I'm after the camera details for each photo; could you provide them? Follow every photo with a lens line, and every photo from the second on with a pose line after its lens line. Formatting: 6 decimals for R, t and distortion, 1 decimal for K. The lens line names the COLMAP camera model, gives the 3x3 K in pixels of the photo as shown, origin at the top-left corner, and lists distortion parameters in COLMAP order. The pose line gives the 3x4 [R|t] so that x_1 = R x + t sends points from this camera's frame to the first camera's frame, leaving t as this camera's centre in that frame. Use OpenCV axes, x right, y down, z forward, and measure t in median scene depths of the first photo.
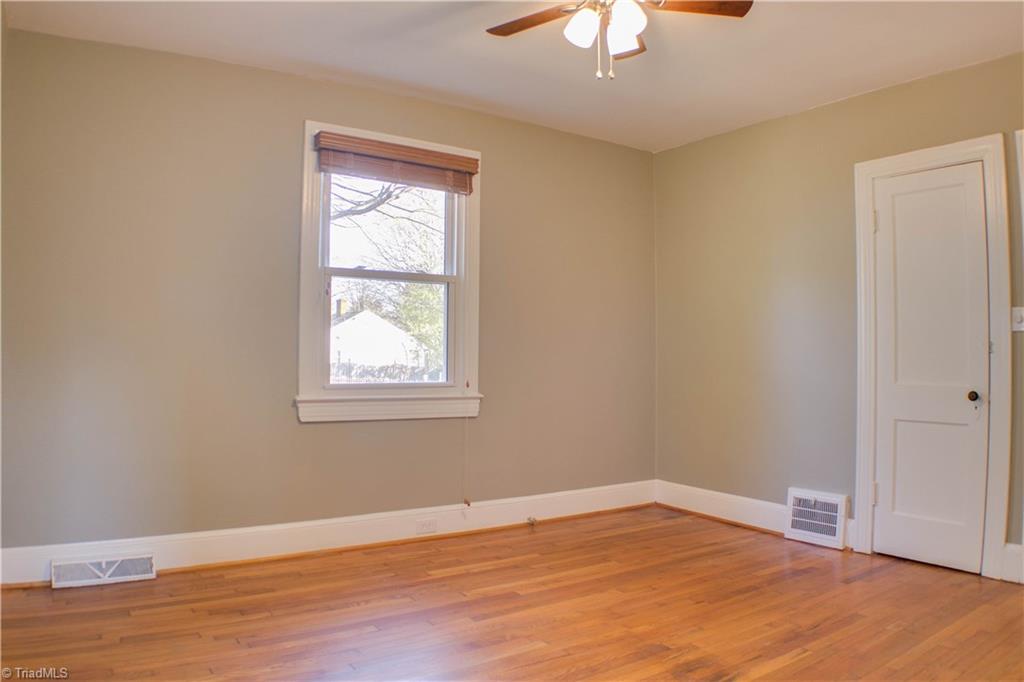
lens RADIAL K [[717.8, 0, 512.0], [0, 717.8, 341.0], [0, 0, 1]] dist [-0.170927, 0.036566]
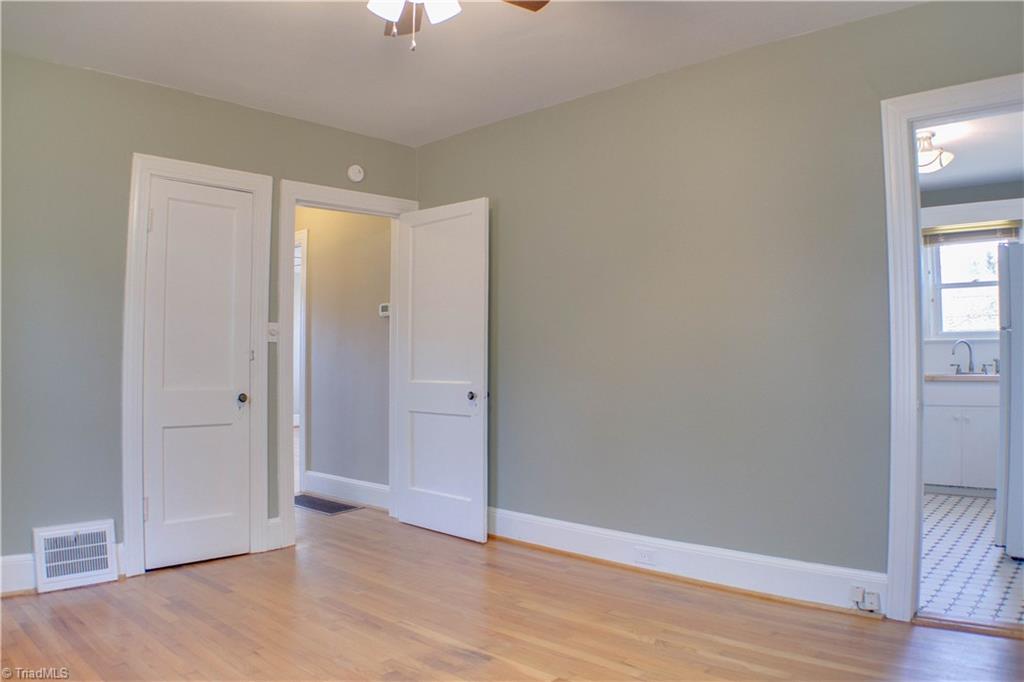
lens RADIAL K [[717.8, 0, 512.0], [0, 717.8, 341.0], [0, 0, 1]] dist [-0.170927, 0.036566]
pose [[-0.232574, 0.020694, 0.972359, -0.580534], [-0.019690, 0.999469, -0.025981, 0.007685], [-0.972379, -0.025188, -0.232043, 0.836609]]
